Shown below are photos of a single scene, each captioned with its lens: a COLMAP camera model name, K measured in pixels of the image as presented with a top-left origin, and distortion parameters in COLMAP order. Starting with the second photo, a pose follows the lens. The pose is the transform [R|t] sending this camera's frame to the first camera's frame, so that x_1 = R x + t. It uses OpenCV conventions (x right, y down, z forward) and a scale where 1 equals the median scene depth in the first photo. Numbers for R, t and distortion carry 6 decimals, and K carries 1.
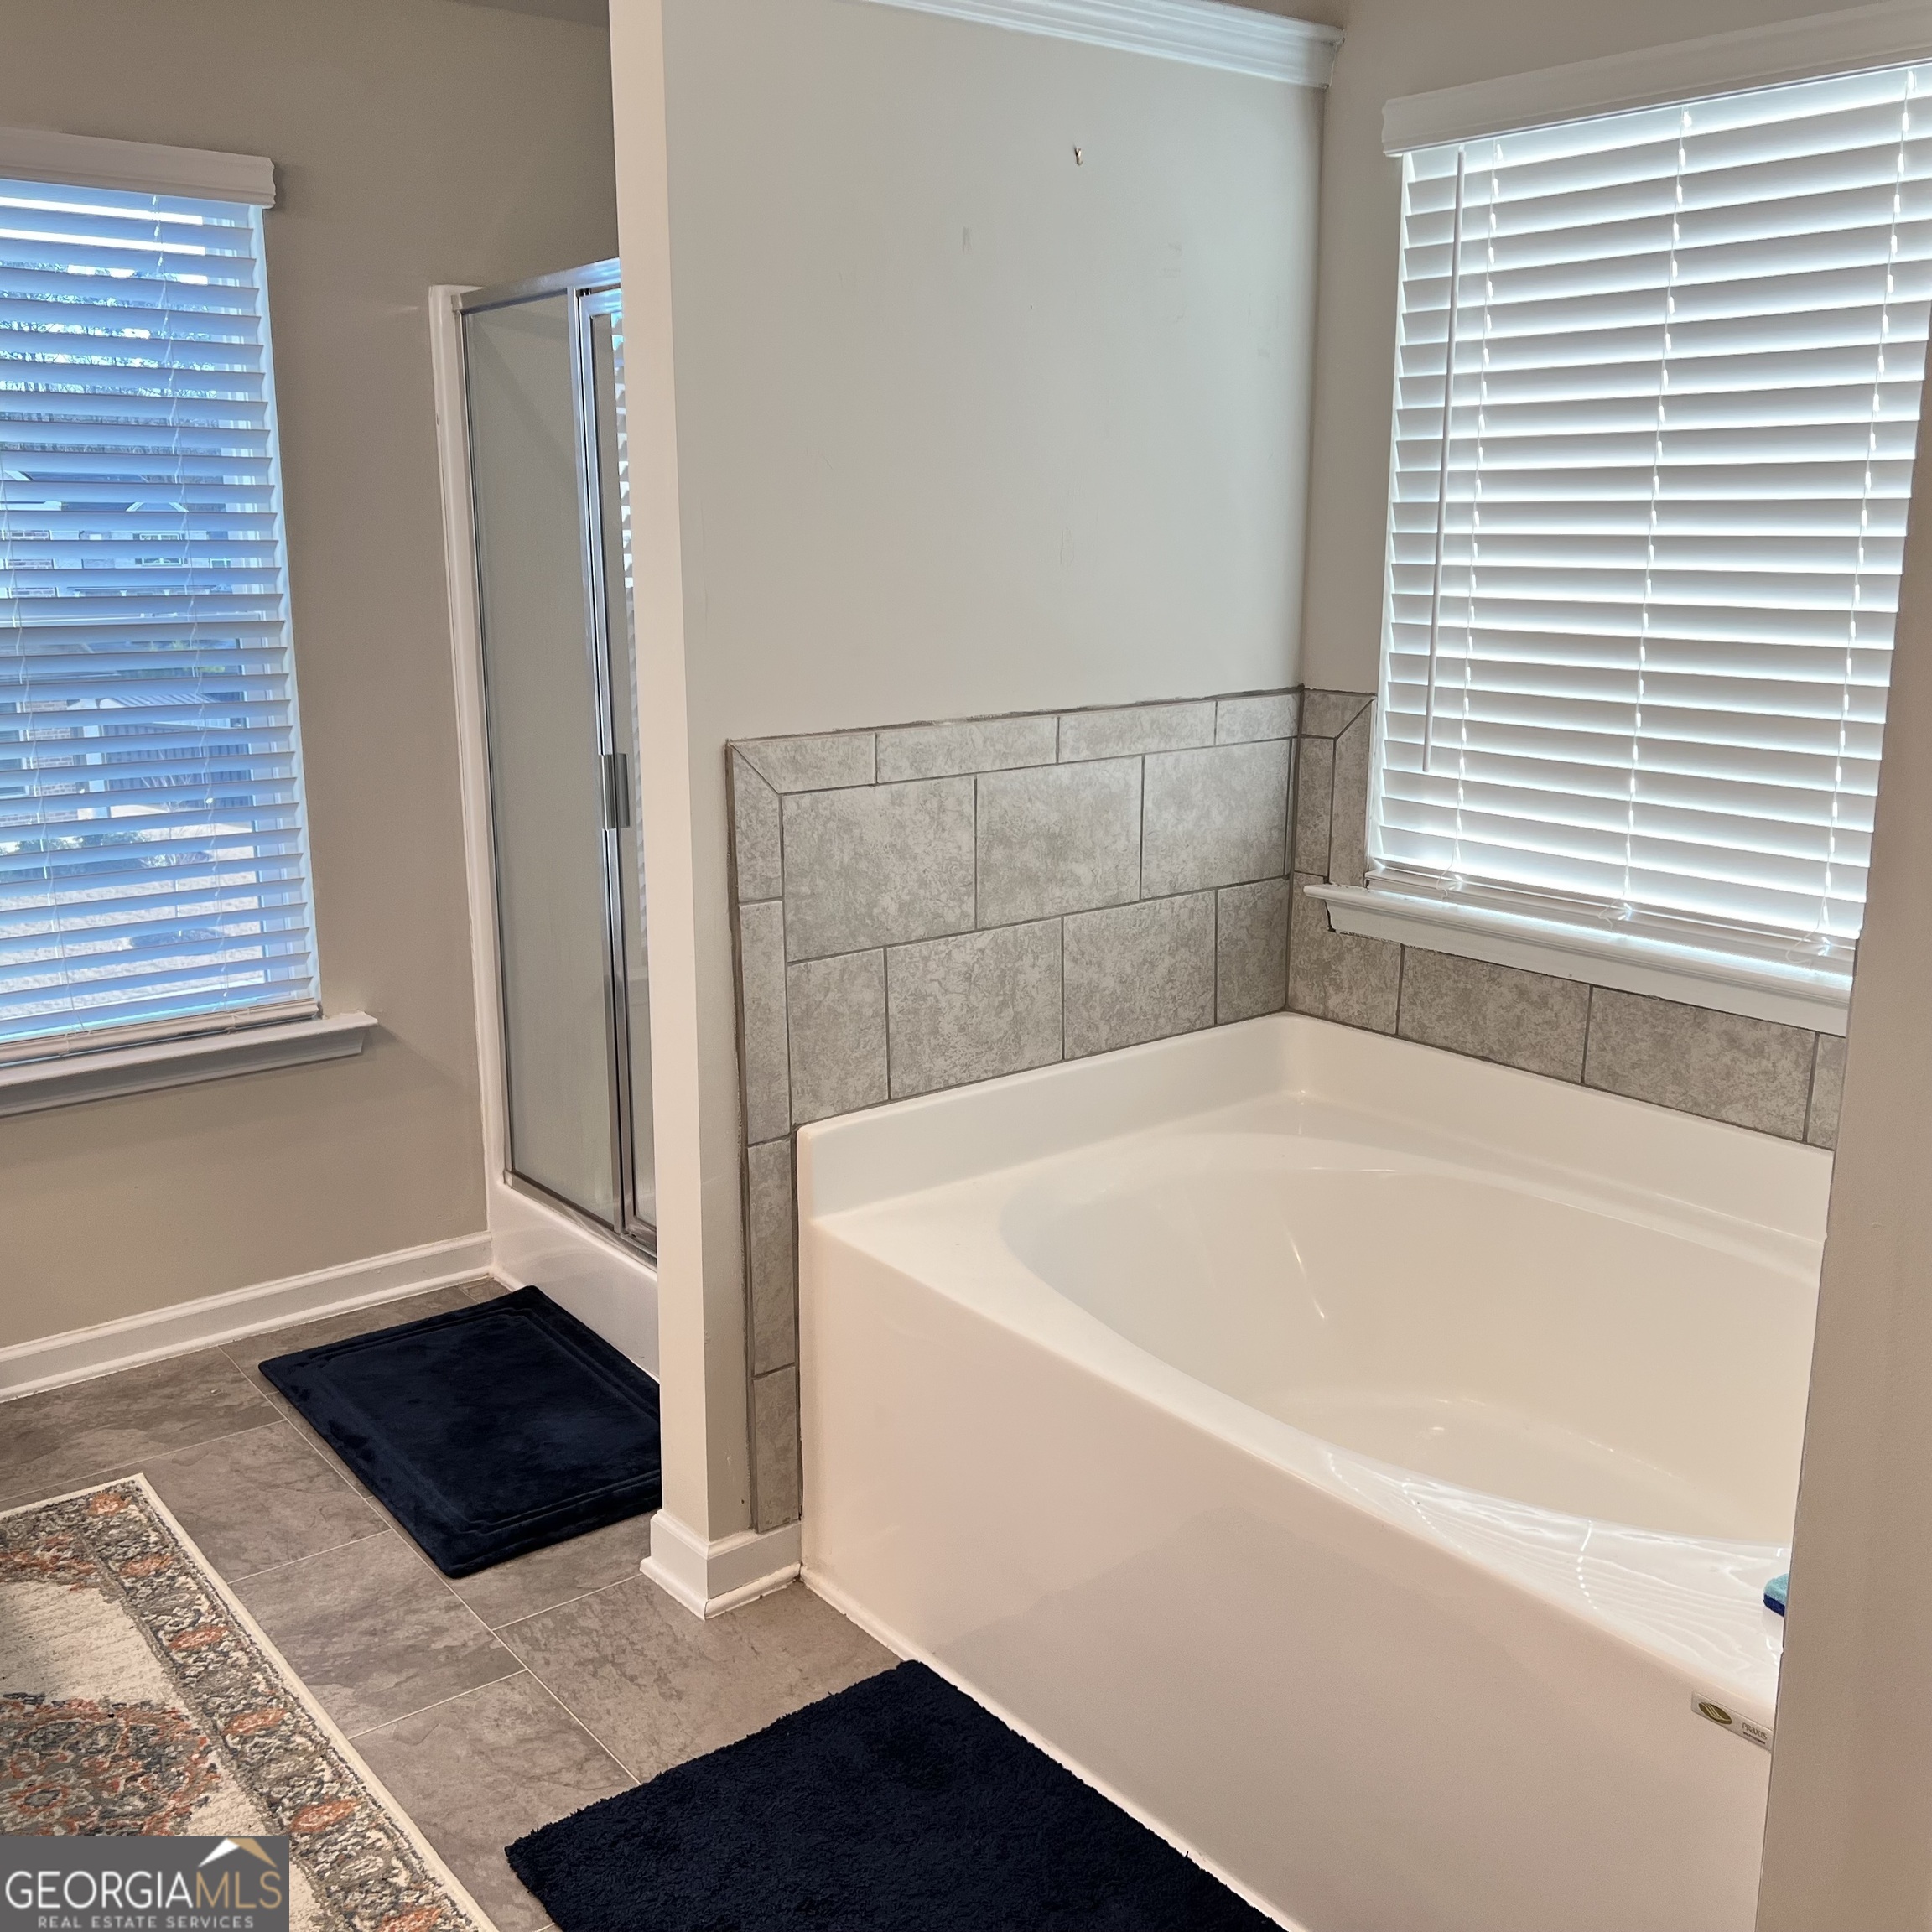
lens RADIAL K [[1935.8, 0, 961.6], [0, 1935.8, 969.2], [0, 0, 1]] dist [0.027723, 0.000000]
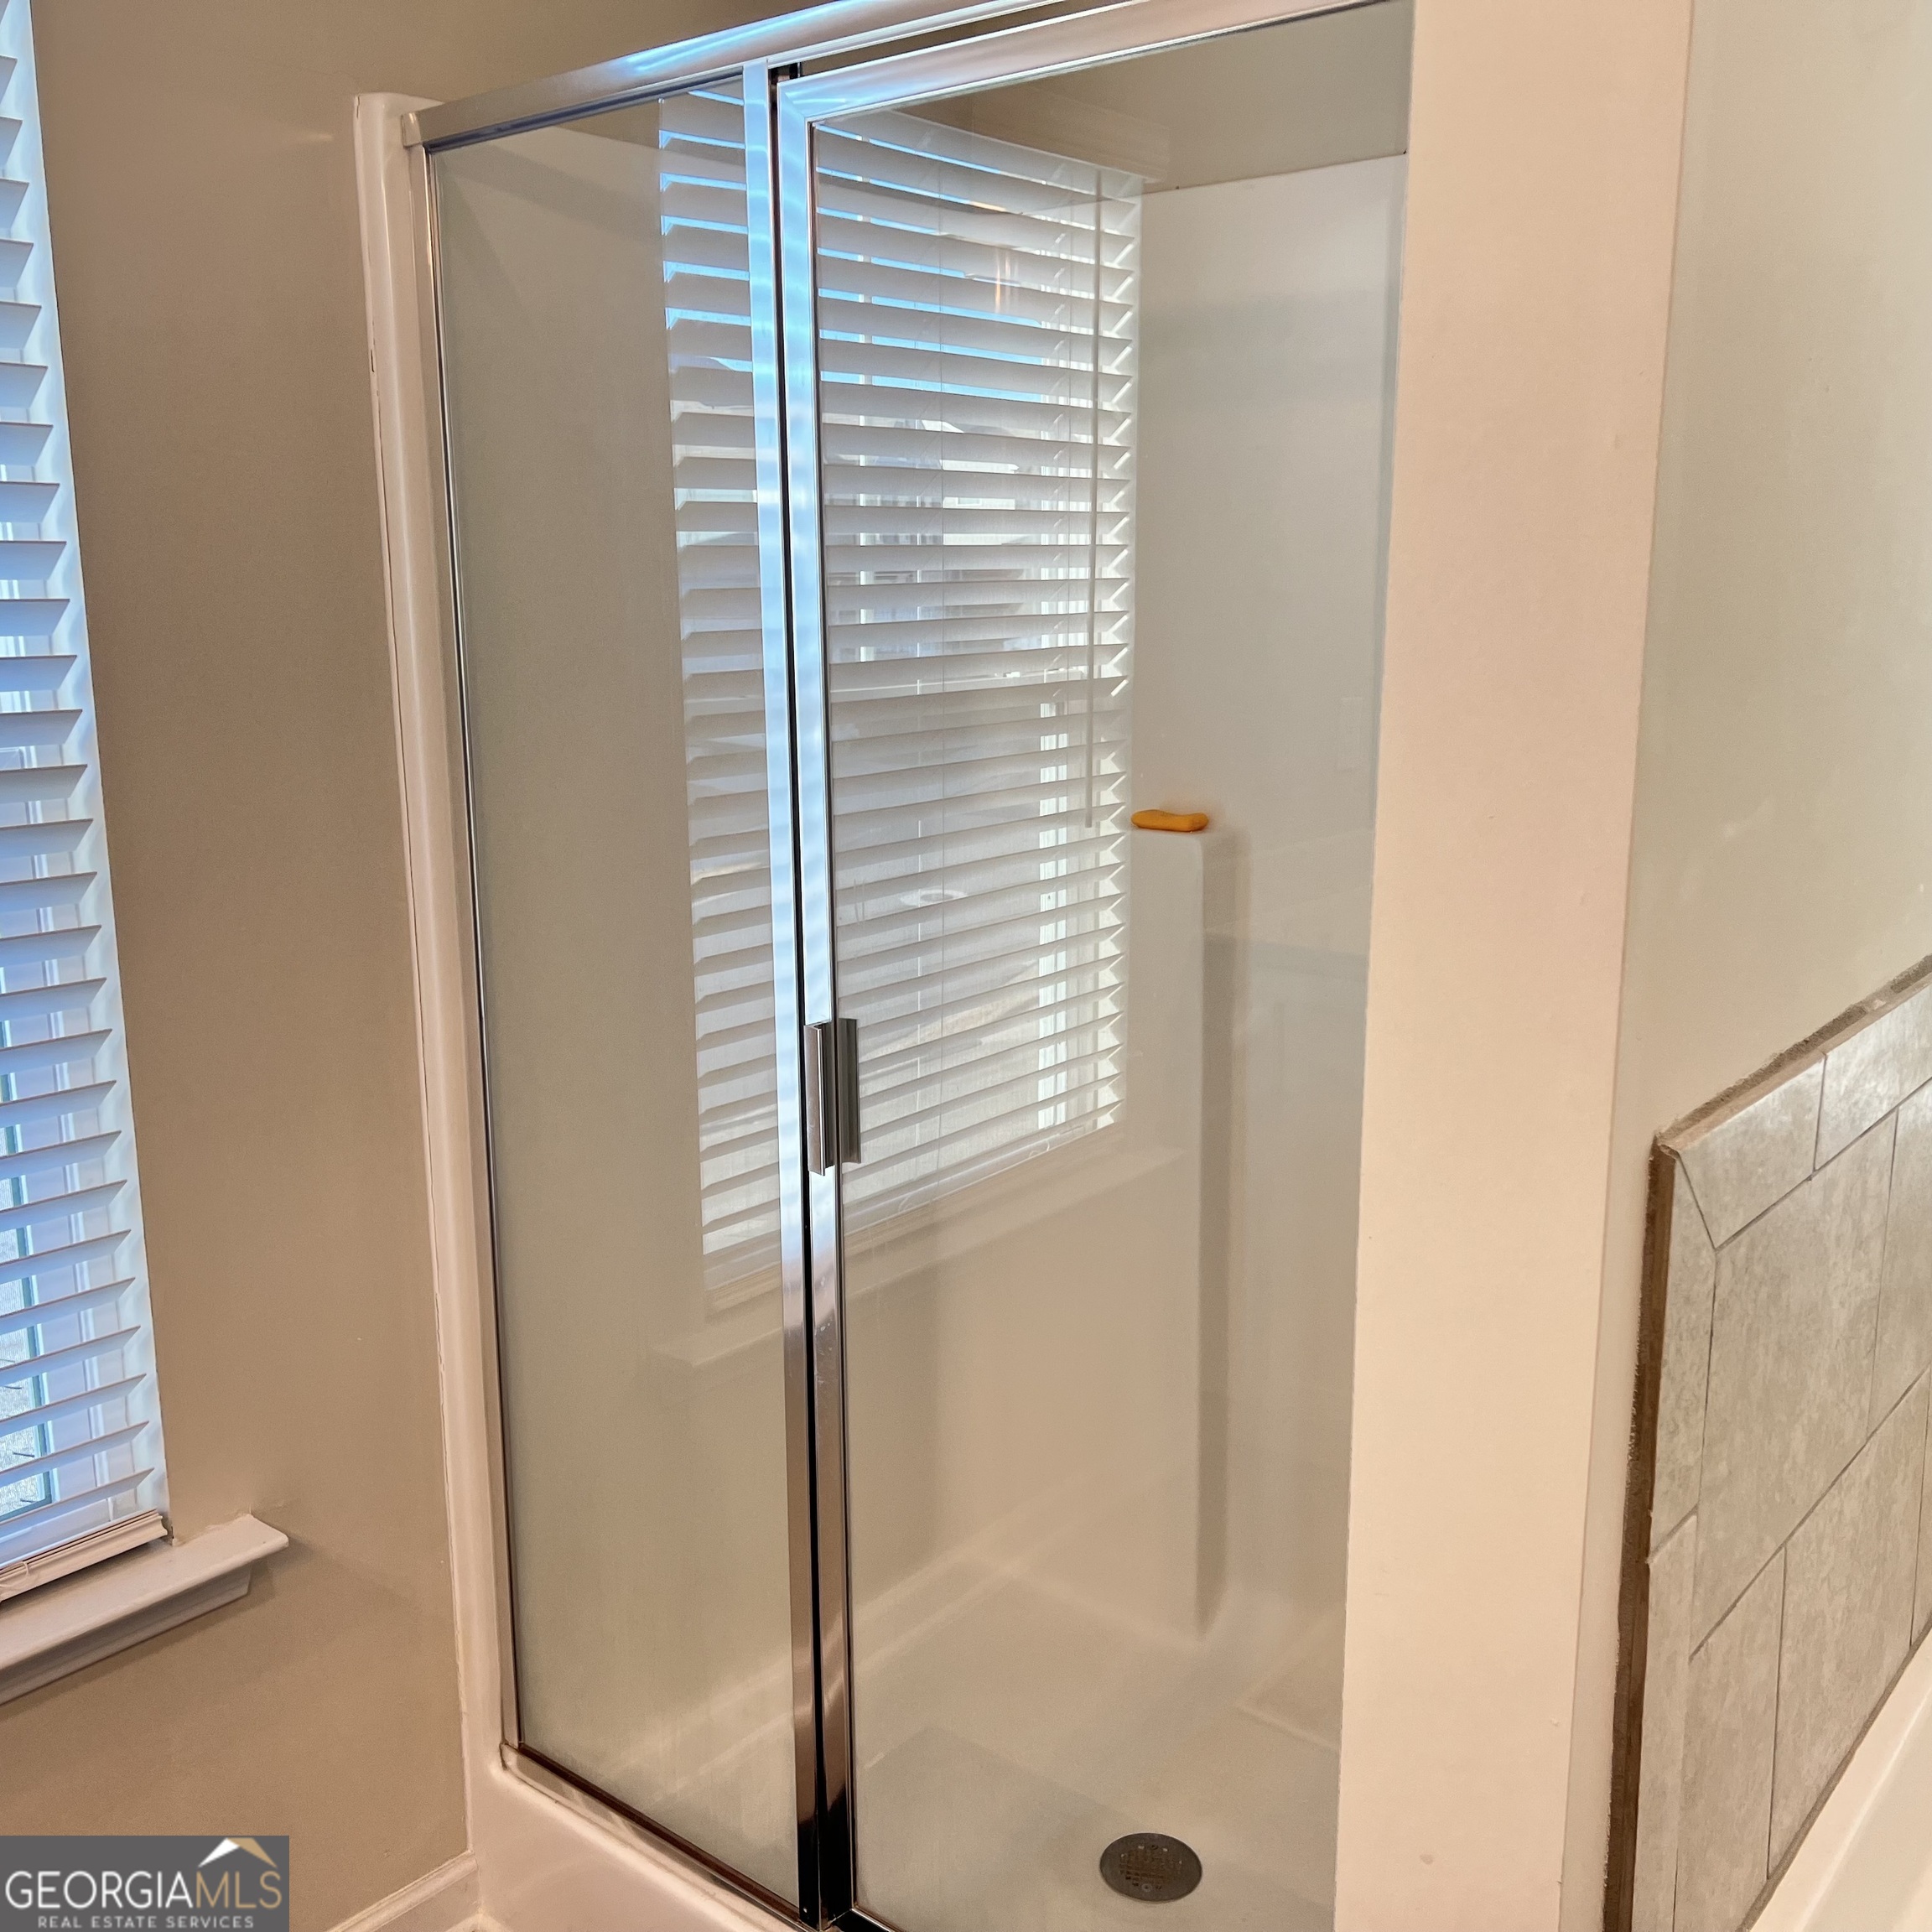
lens RADIAL K [[1935.8, 0, 971.4], [0, 1935.8, 958.7], [0, 0, 1]] dist [0.027723, 0.000000]
pose [[0.975917, -0.050032, 0.212326, -0.280545], [0.054788, 0.998360, -0.016573, -0.132014], [-0.211149, 0.027807, 0.977058, 0.571233]]
